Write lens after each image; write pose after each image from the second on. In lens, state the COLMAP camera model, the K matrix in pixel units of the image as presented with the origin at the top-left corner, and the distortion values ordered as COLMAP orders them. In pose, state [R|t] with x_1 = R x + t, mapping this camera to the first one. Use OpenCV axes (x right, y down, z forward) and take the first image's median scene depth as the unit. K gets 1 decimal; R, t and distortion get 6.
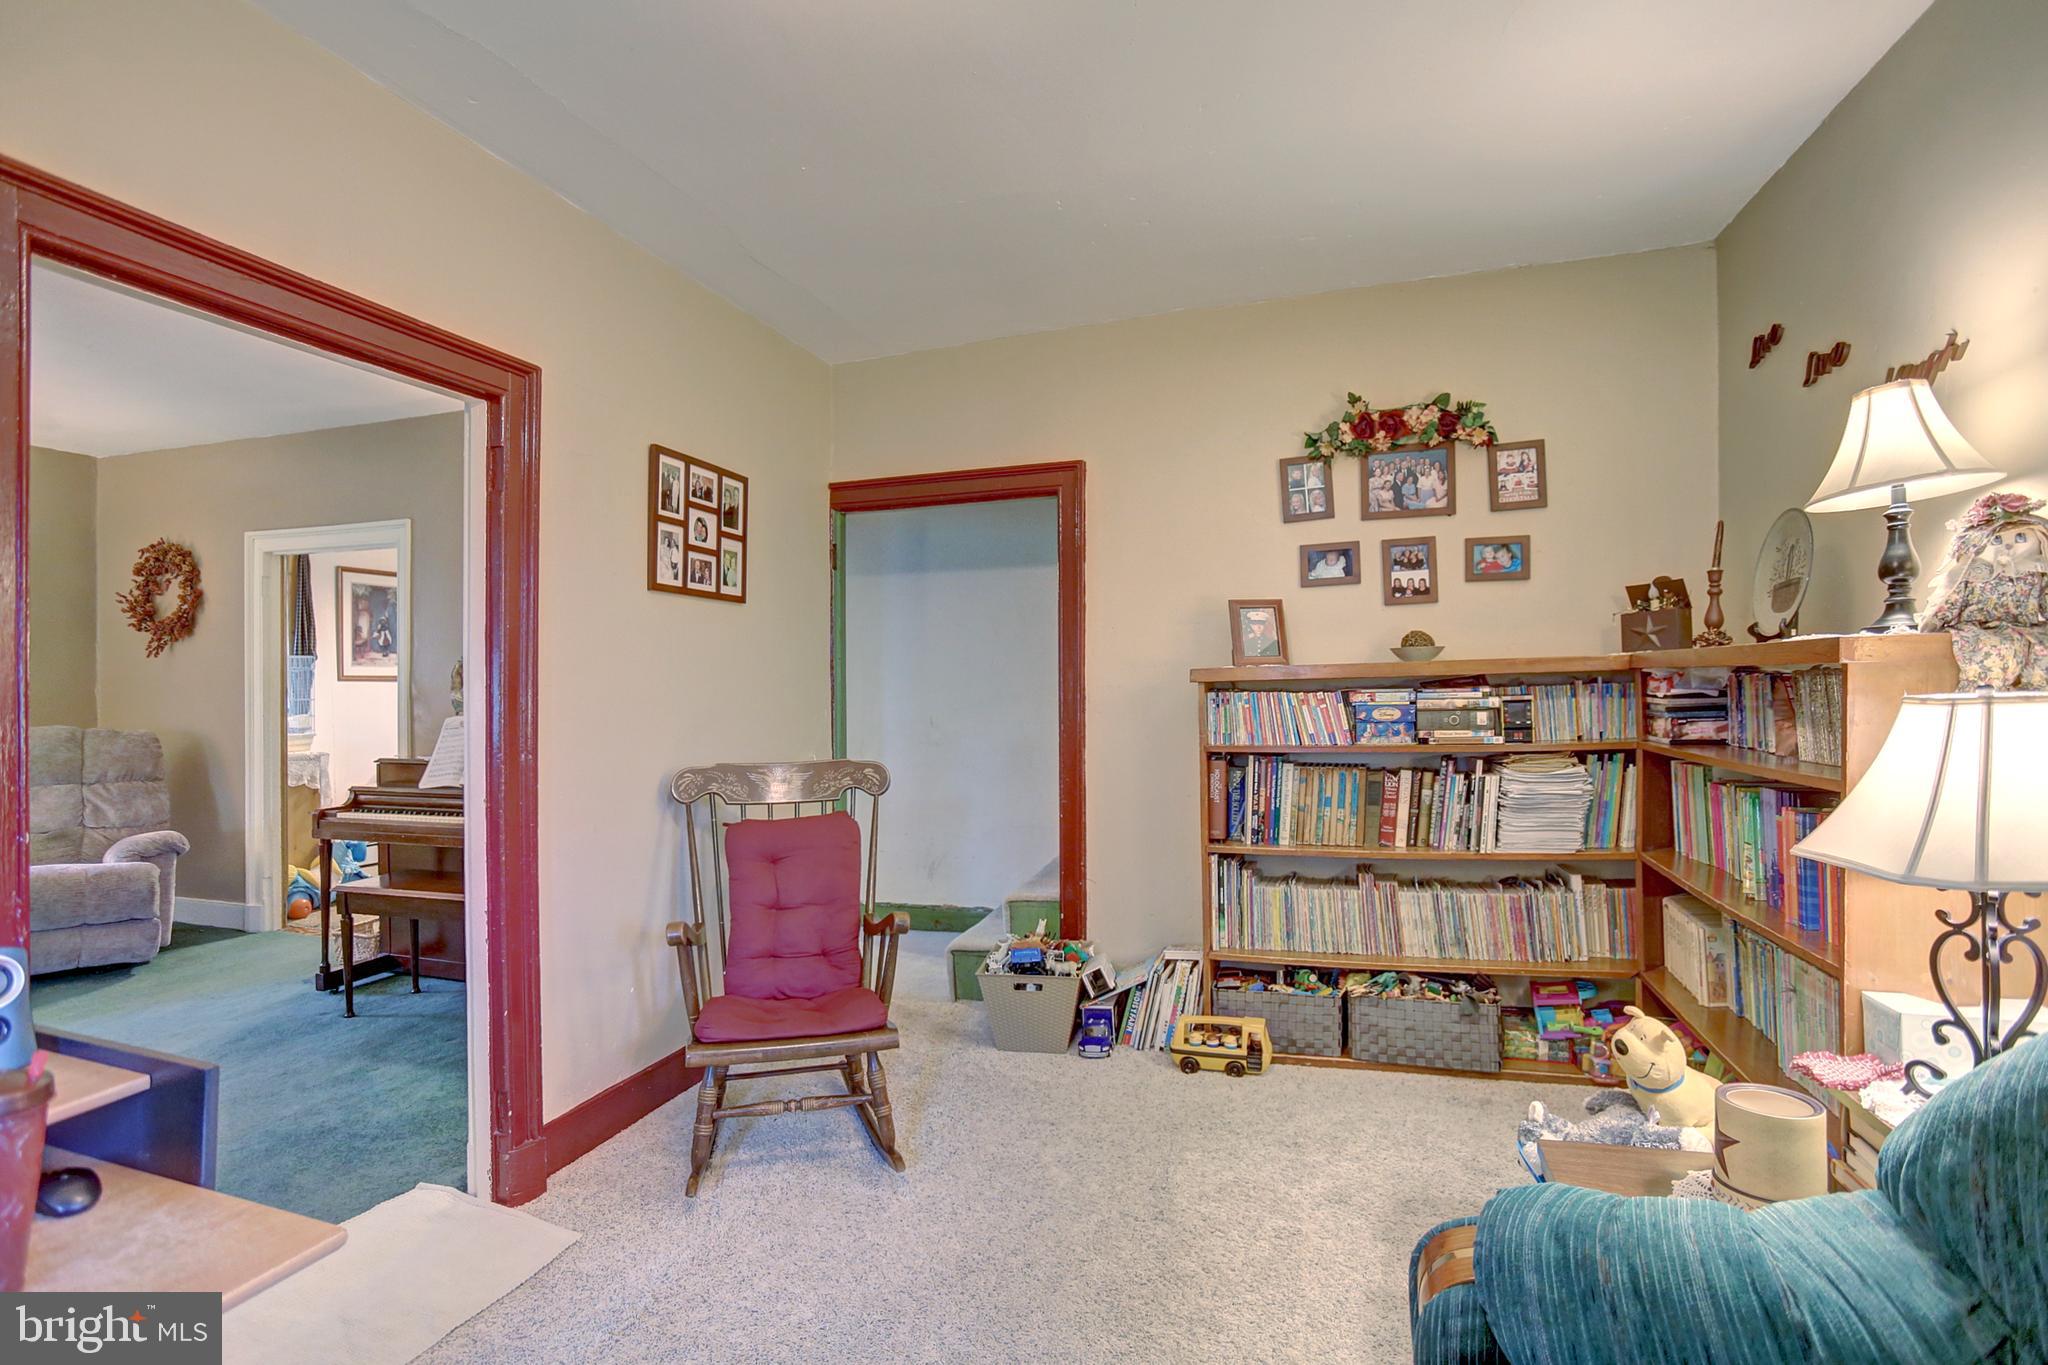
lens RADIAL K [[1026.8, 0, 1024.0], [0, 1026.8, 682.5], [0, 0, 1]] dist [-0.056888, 0.025188]
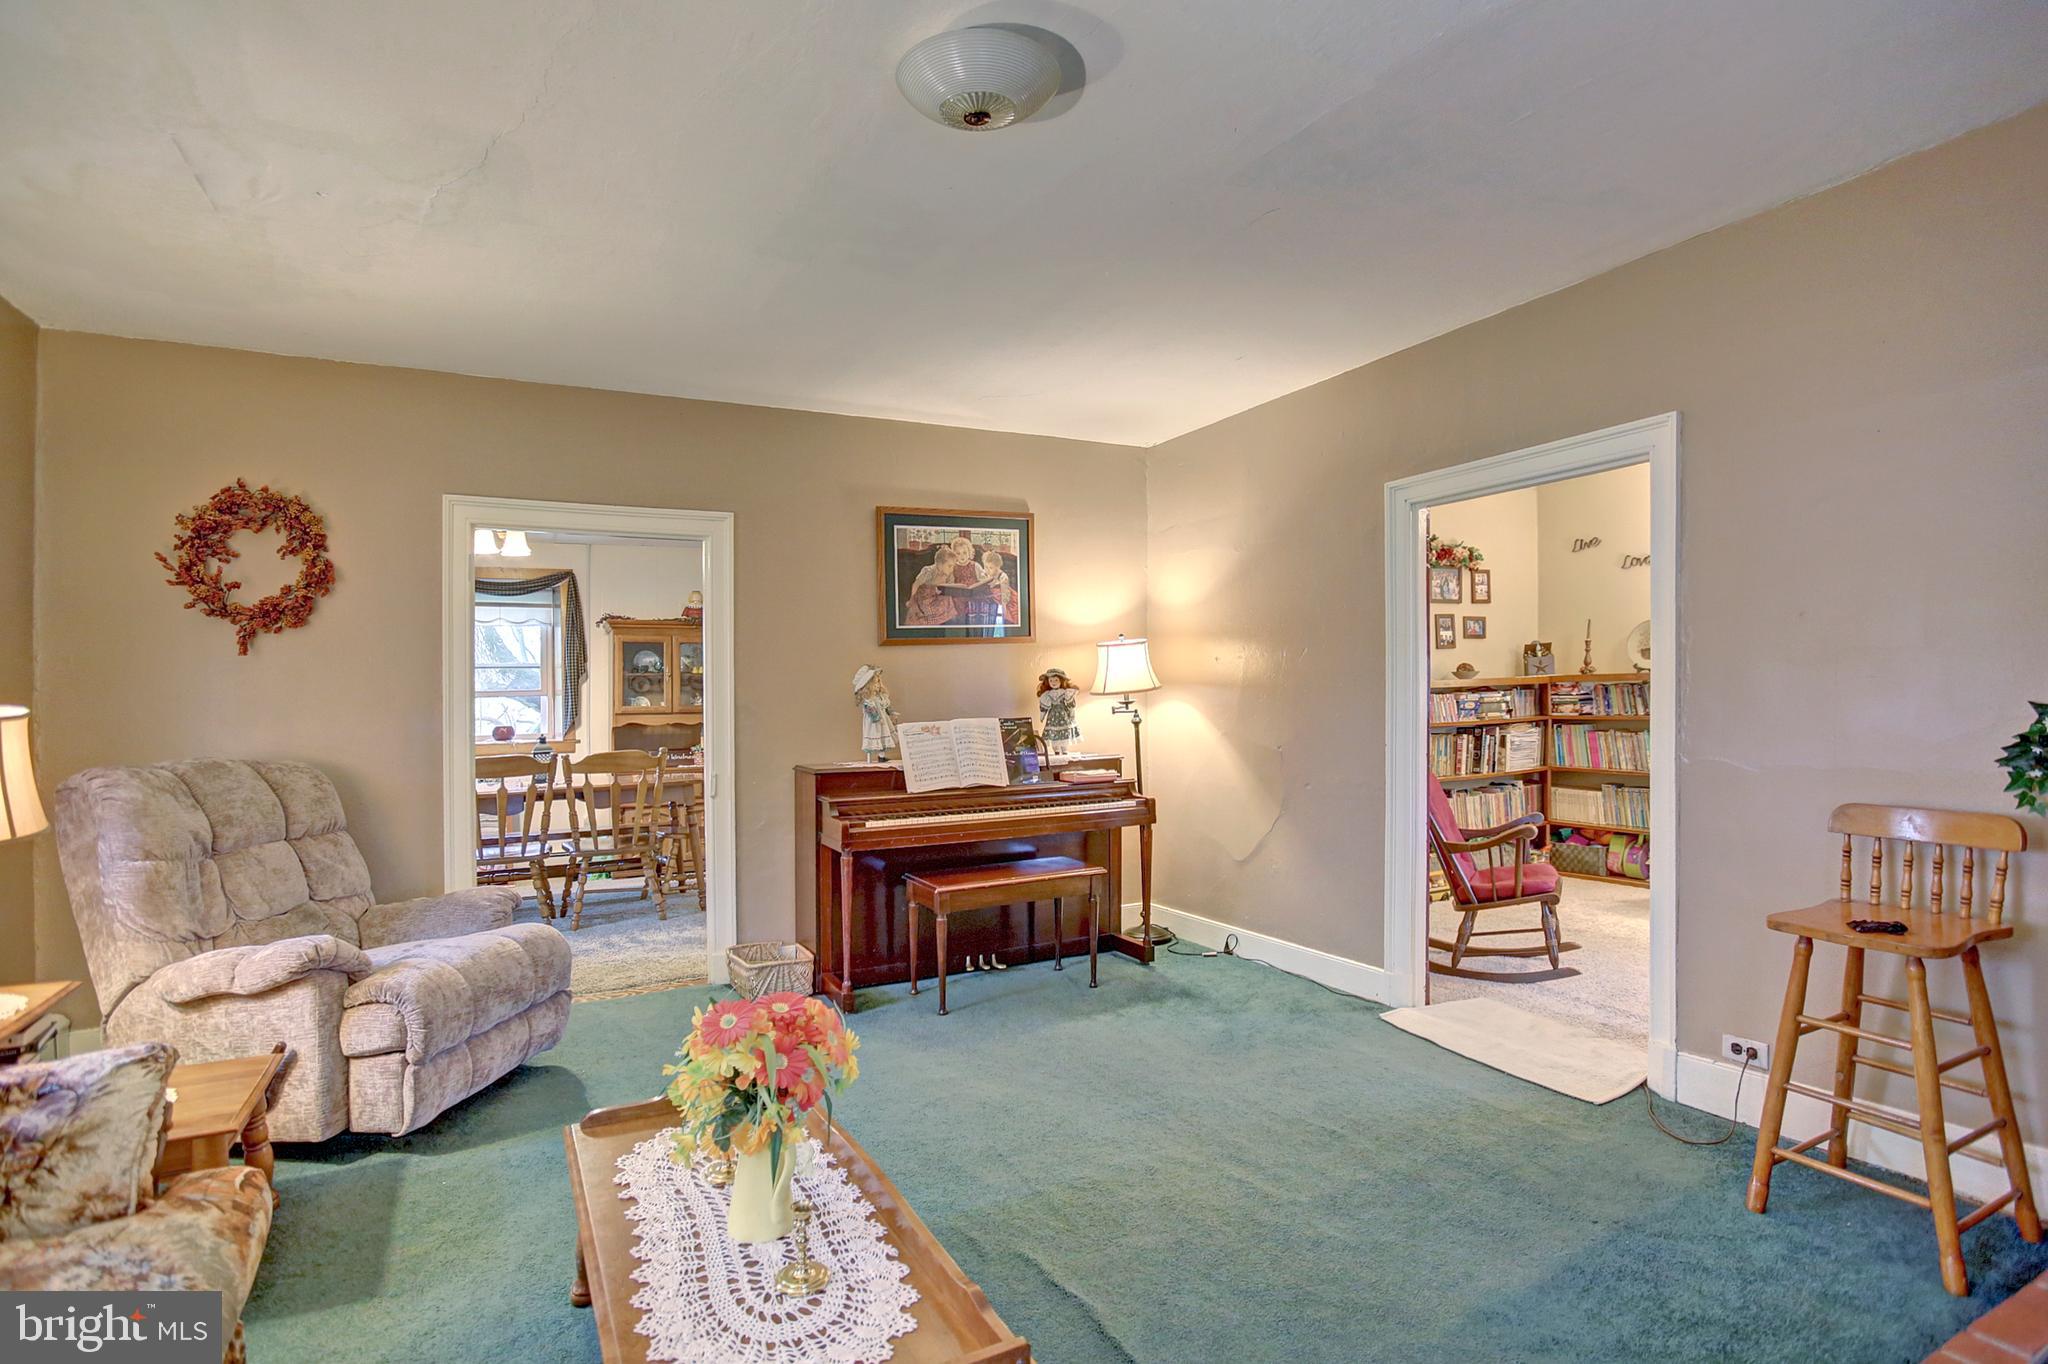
lens RADIAL K [[1026.8, 0, 1024.0], [0, 1026.8, 682.0], [0, 0, 1]] dist [-0.056888, 0.025188]
pose [[0.704519, 0.006511, 0.709655, -1.565340], [0.004054, 0.999905, -0.013198, 0.007810], [-0.709673, 0.012175, 0.704426, 0.227252]]
